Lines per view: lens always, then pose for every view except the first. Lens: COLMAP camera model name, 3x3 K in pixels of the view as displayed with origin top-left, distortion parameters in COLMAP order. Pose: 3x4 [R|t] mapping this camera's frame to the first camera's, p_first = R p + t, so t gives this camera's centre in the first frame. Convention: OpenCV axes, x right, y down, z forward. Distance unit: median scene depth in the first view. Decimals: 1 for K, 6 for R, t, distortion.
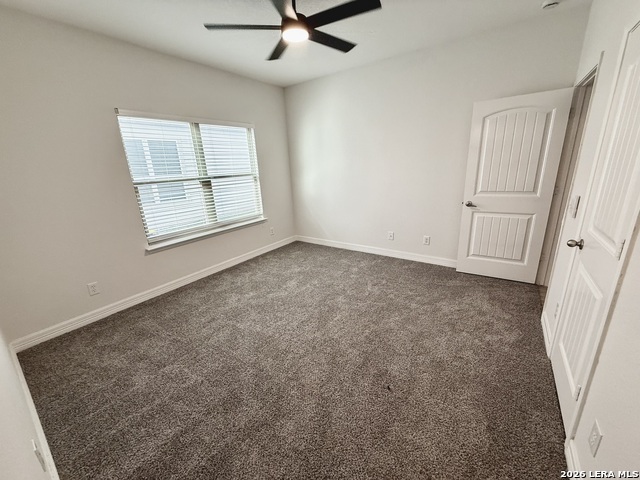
lens RADIAL K [[255.4, 0, 319.3], [0, 255.4, 240.9], [0, 0, 1]] dist [0.008182, -0.000798]
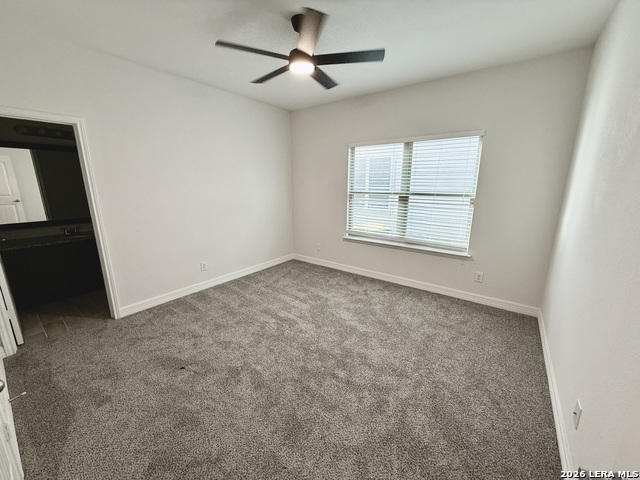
lens RADIAL K [[255.4, 0, 316.0], [0, 255.4, 238.7], [0, 0, 1]] dist [0.008182, -0.000798]
pose [[-0.026227, 0.261961, -0.964722, 0.631777], [-0.290726, 0.921342, 0.258086, -0.246884], [0.956447, 0.287238, 0.051994, 0.671968]]
